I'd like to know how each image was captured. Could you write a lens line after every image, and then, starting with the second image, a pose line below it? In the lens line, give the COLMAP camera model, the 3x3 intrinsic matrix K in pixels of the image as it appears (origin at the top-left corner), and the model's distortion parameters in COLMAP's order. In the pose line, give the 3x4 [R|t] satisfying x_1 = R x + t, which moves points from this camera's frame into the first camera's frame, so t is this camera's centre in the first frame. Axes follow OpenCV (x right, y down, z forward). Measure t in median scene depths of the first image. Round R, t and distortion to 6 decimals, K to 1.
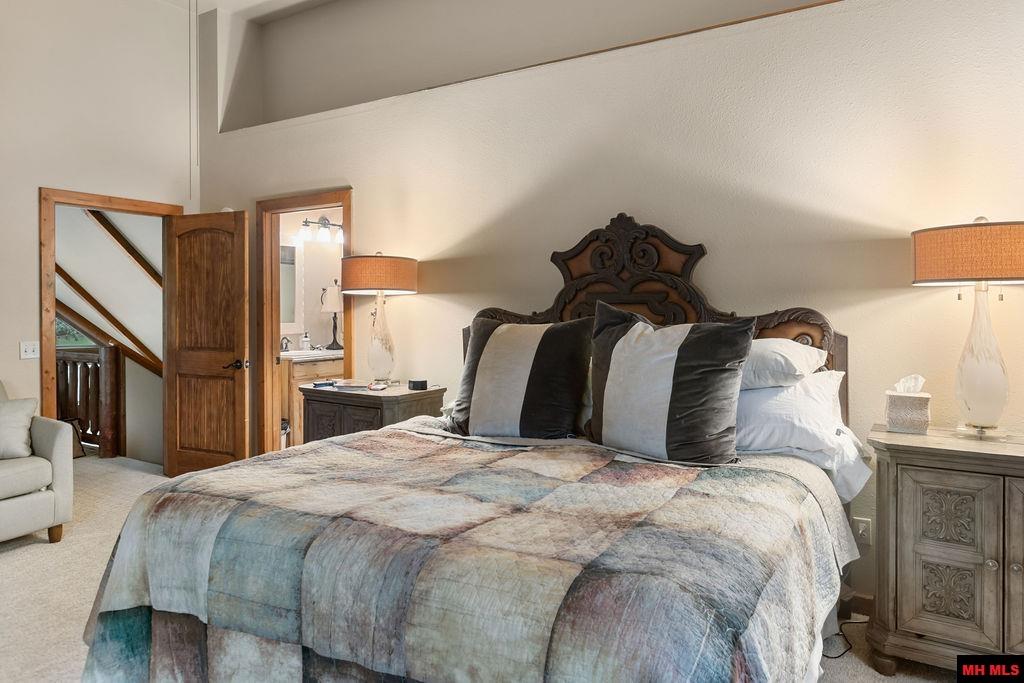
lens RADIAL K [[659.4, 0, 515.9], [0, 659.4, 316.4], [0, 0, 1]] dist [0.001617, -0.002198]
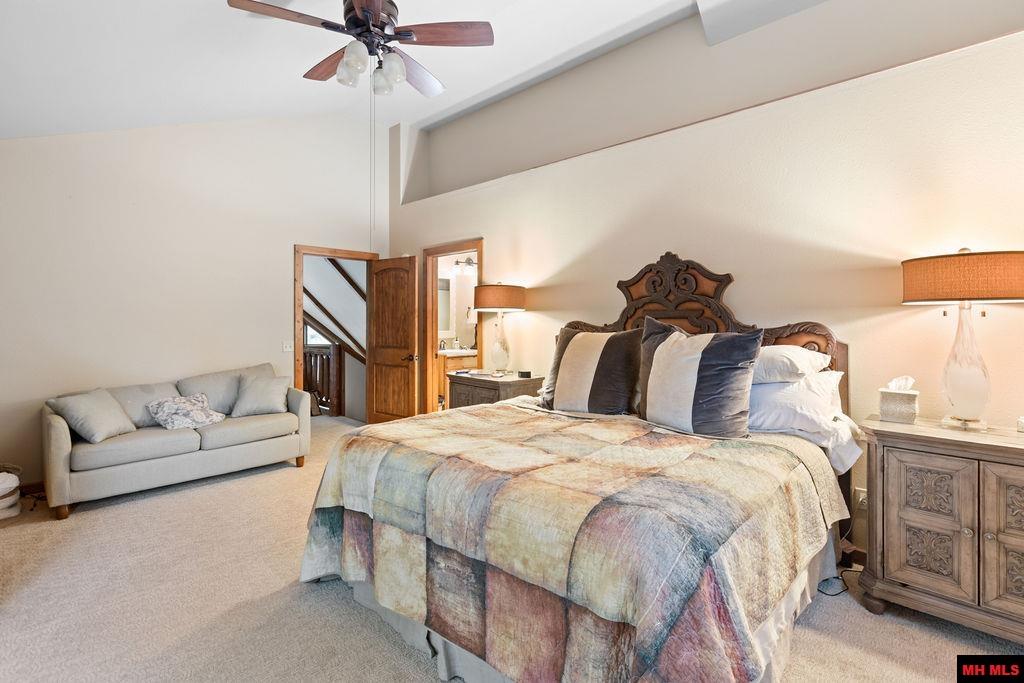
lens RADIAL K [[478.9, 0, 513.8], [0, 478.9, 324.9], [0, 0, 1]] dist [0.004049, 0.000099]
pose [[0.978175, 0.005536, -0.207710, 0.063524], [-0.006513, 0.999971, -0.004019, 0.000504], [0.207682, 0.005284, 0.978182, -0.038838]]
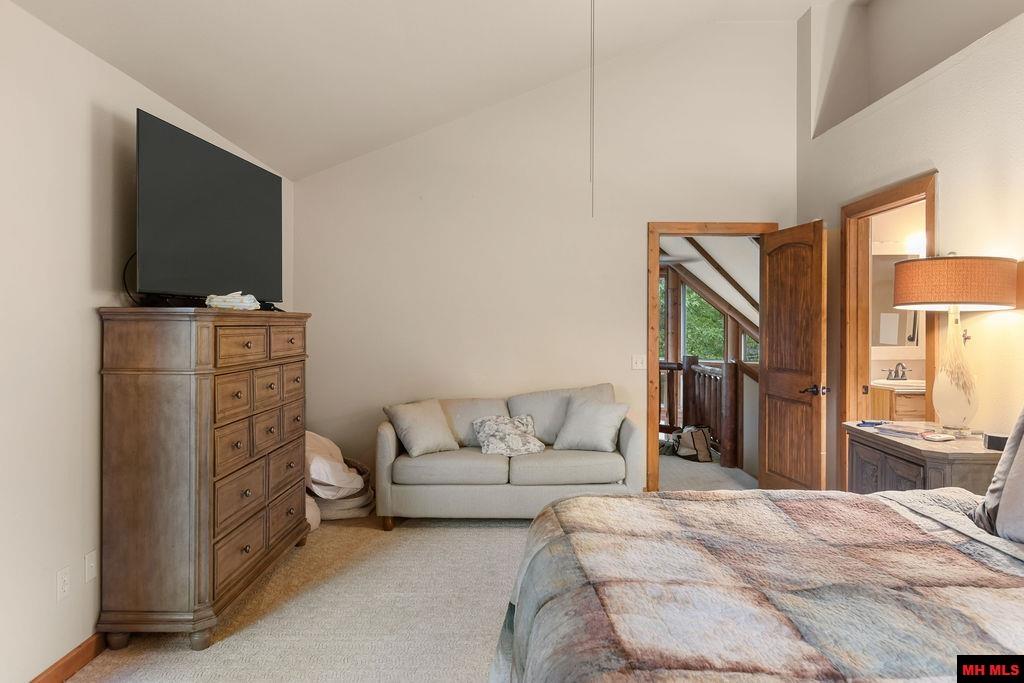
lens RADIAL K [[662.4, 0, 515.7], [0, 662.4, 325.9], [0, 0, 1]] dist [0.000057, -0.001849]
pose [[0.534375, 0.005916, -0.845227, 0.227040], [-0.019248, 0.999801, -0.005172, -0.004826], [0.845028, 0.019033, 0.534383, 0.294015]]
